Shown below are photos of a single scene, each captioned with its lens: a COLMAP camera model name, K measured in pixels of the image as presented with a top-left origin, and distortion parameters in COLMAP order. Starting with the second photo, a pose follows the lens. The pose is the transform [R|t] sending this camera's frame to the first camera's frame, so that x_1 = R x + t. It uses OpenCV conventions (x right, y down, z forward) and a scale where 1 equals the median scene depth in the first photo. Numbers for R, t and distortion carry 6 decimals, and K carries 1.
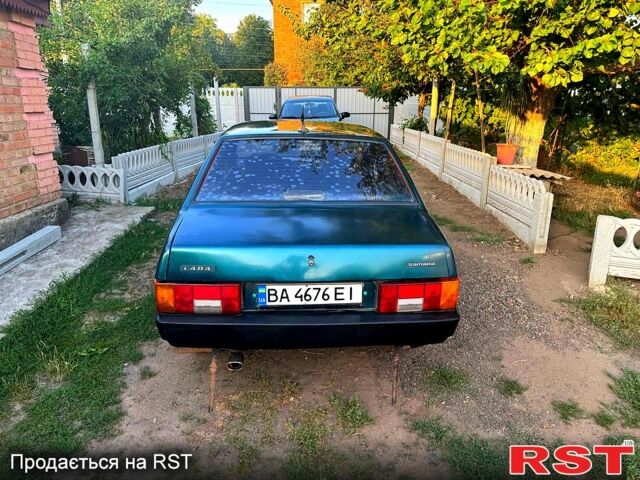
lens RADIAL K [[467.8, 0, 320.0], [0, 467.8, 240.0], [0, 0, 1]] dist [0.013995, -0.003442]
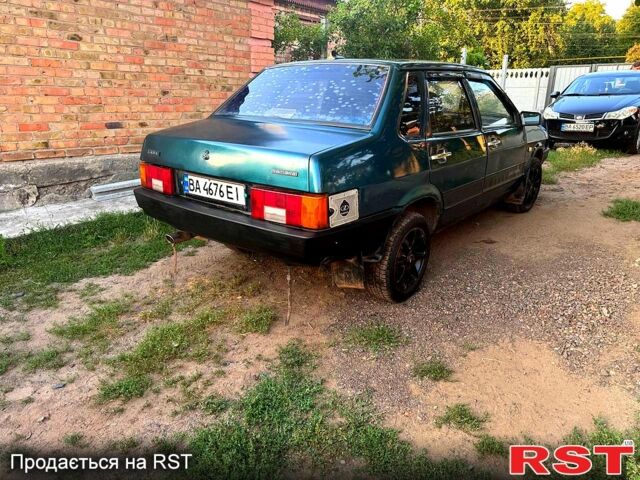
lens RADIAL K [[432.4, 0, 298.0], [0, 432.4, 254.7], [0, 0, 1]] dist [-0.002465, -0.002429]
pose [[0.732310, 0.239955, -0.637294, 0.810982], [-0.201001, 0.970330, 0.134381, 0.088774], [0.650631, 0.029688, 0.758813, 0.362371]]
